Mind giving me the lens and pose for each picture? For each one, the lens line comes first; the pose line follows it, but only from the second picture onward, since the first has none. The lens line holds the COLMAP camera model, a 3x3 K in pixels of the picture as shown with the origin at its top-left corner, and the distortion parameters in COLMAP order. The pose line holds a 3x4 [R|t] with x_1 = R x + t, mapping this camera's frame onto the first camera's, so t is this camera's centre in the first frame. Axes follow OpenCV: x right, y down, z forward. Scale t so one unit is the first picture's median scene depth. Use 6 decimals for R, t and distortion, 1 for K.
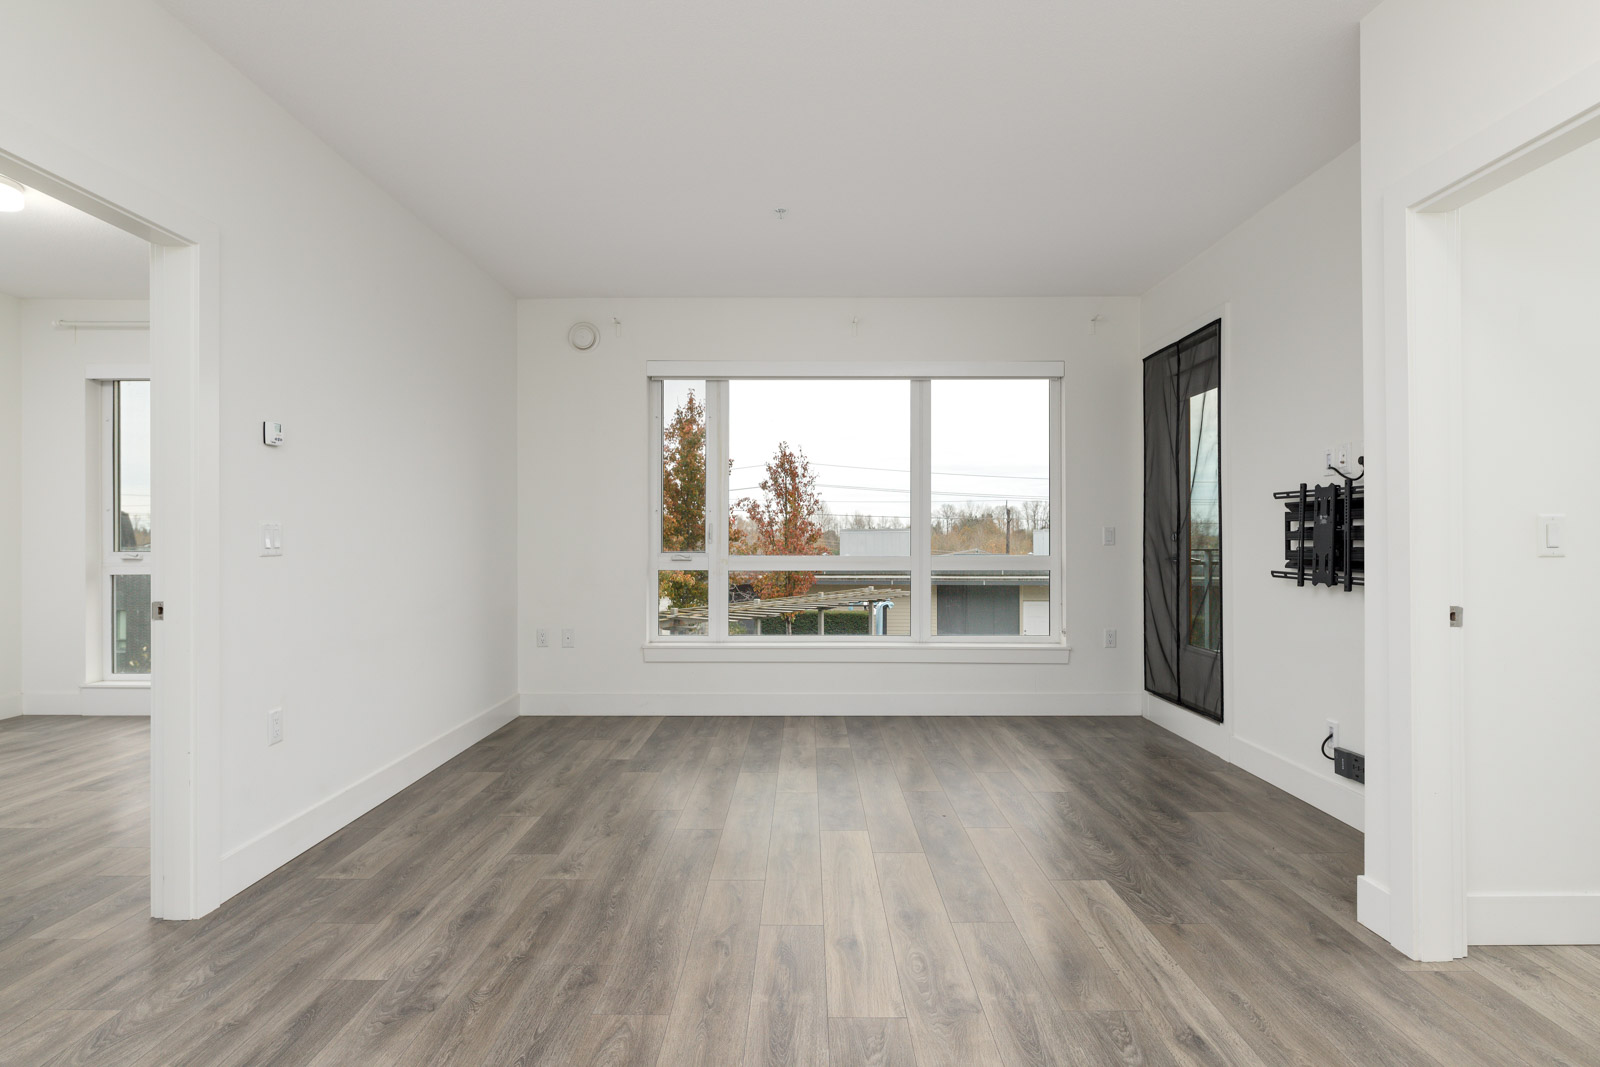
lens RADIAL K [[836.8, 0, 799.9], [0, 836.8, 541.0], [0, 0, 1]] dist [0.000050, -0.000876]
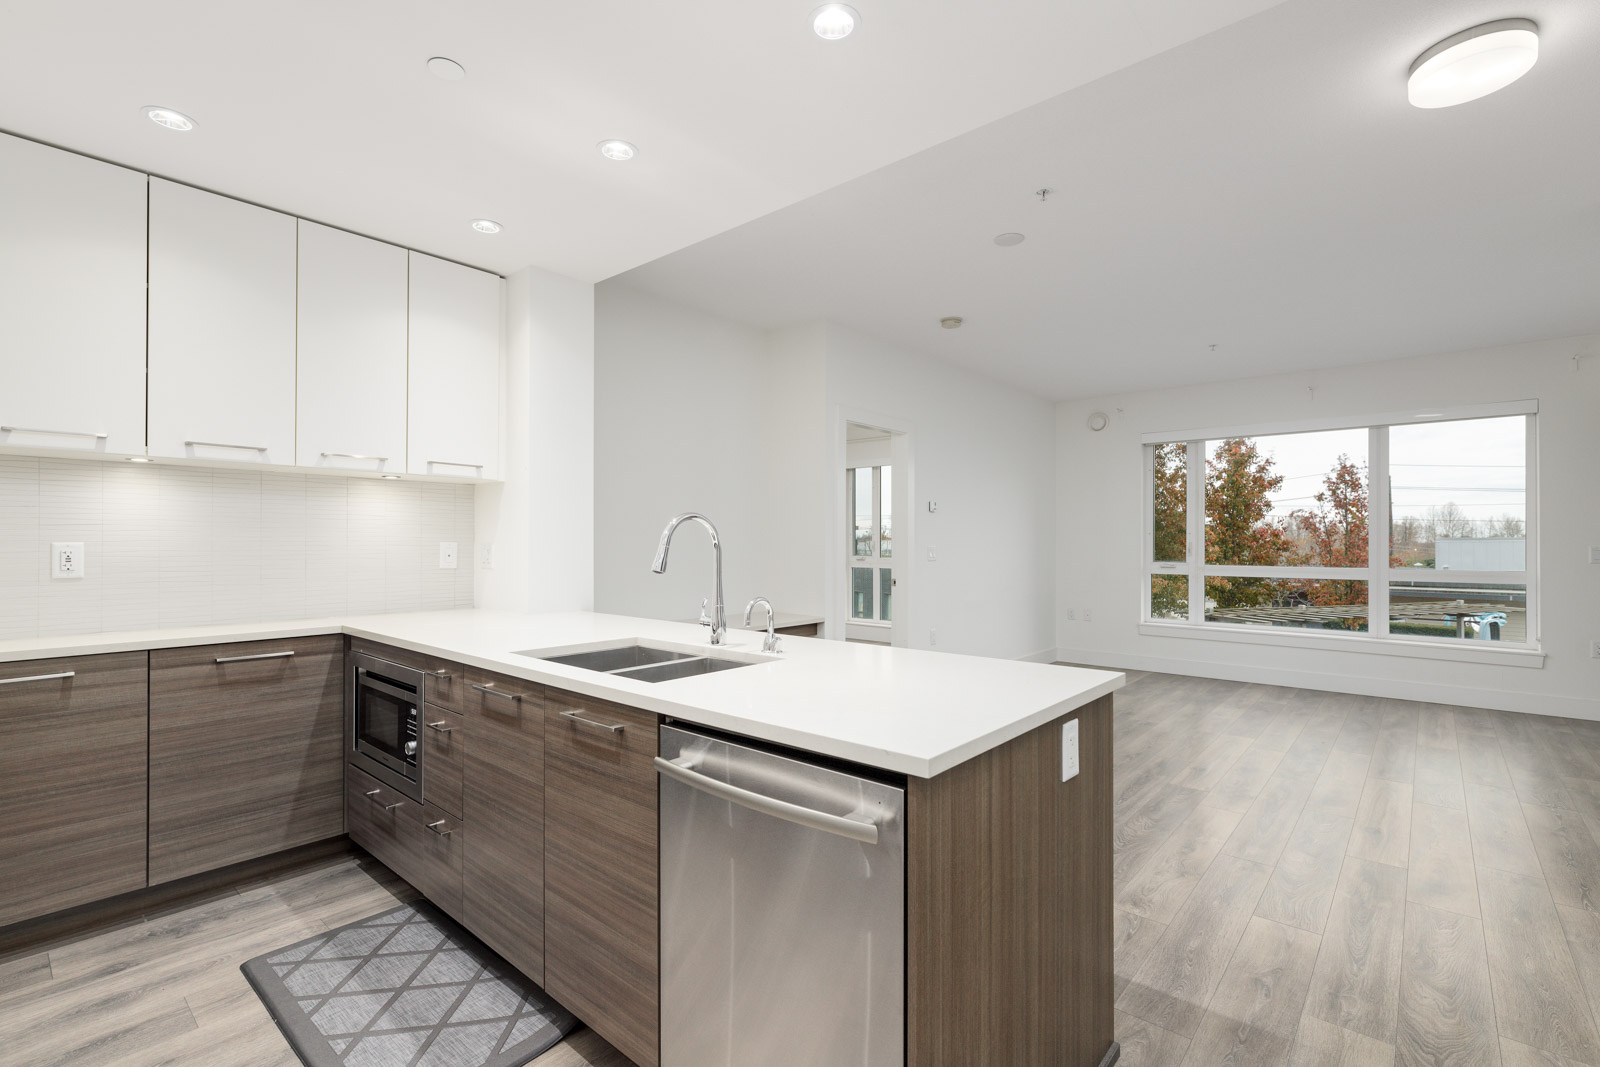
lens RADIAL K [[720.9, 0, 801.1], [0, 720.9, 538.1], [0, 0, 1]] dist [-0.000084, -0.000760]
pose [[0.758064, -0.001394, -0.652179, 0.055995], [-0.006176, 0.999938, -0.009316, -0.003622], [0.652151, 0.011090, 0.758008, -0.108143]]
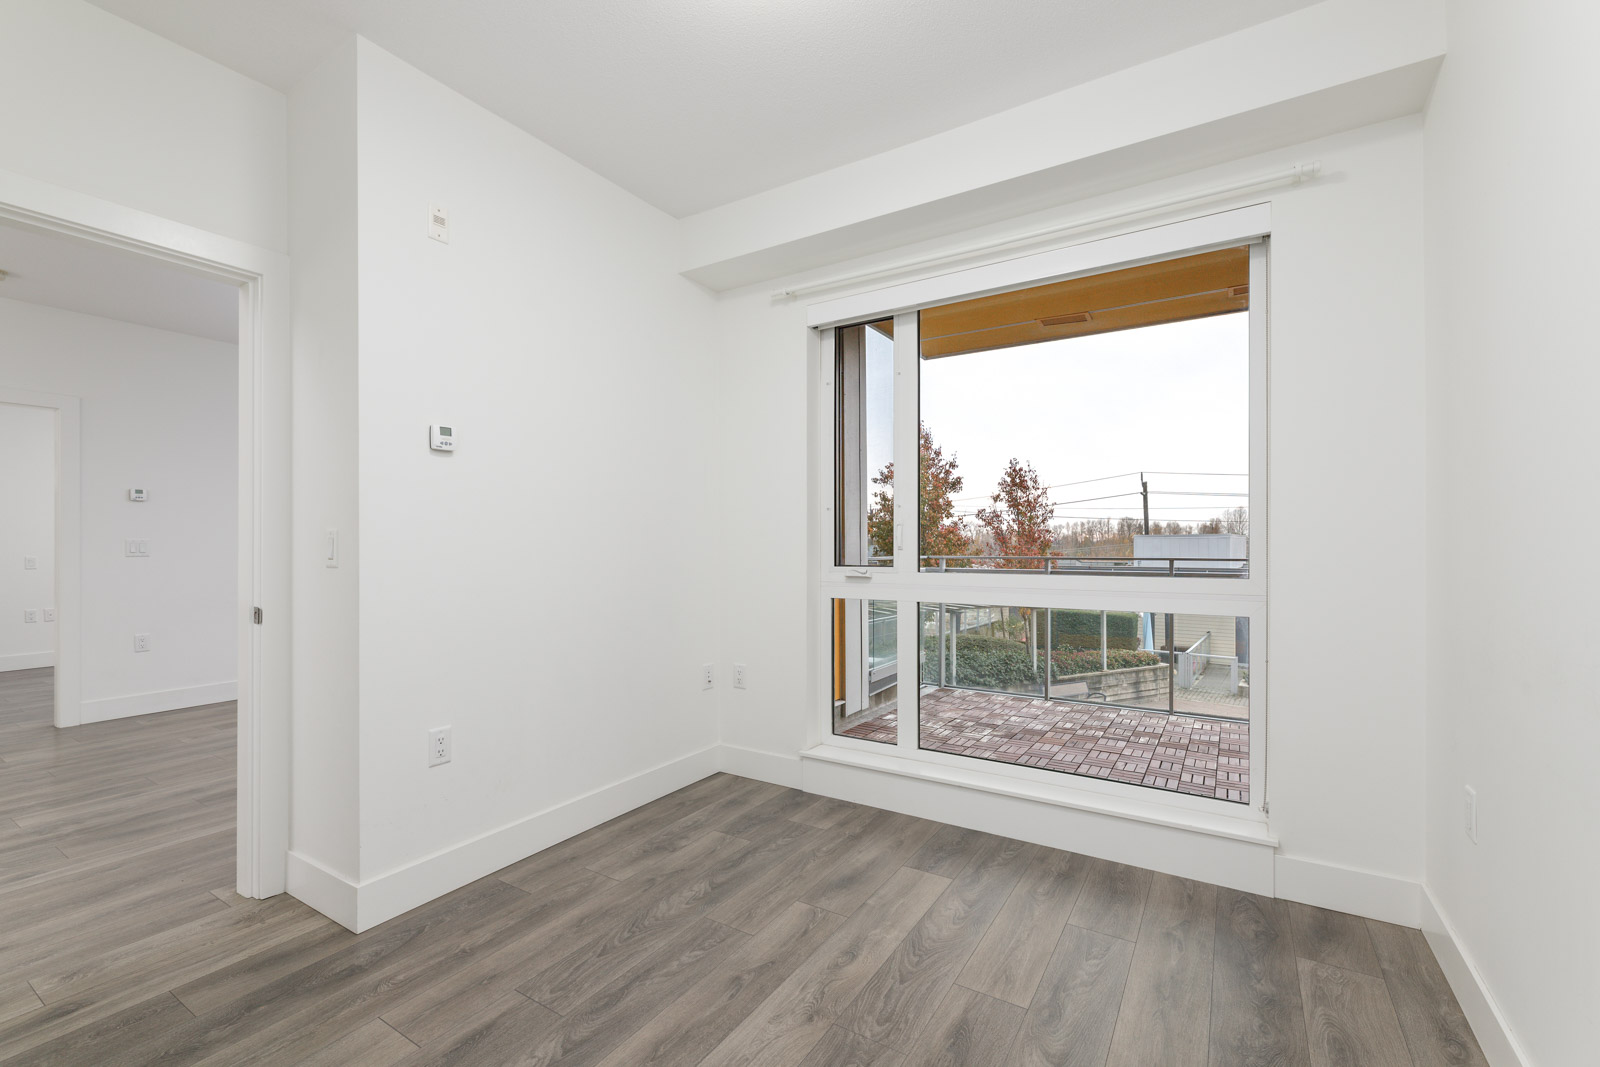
lens RADIAL K [[685.5, 0, 802.4], [0, 685.5, 542.6], [0, 0, 1]] dist [0.004802, 0.000711]
pose [[0.849582, 0.001935, -0.527453, 0.240576], [-0.003666, 0.999991, -0.002236, -0.002436], [0.527443, 0.003834, 0.849581, 0.068068]]
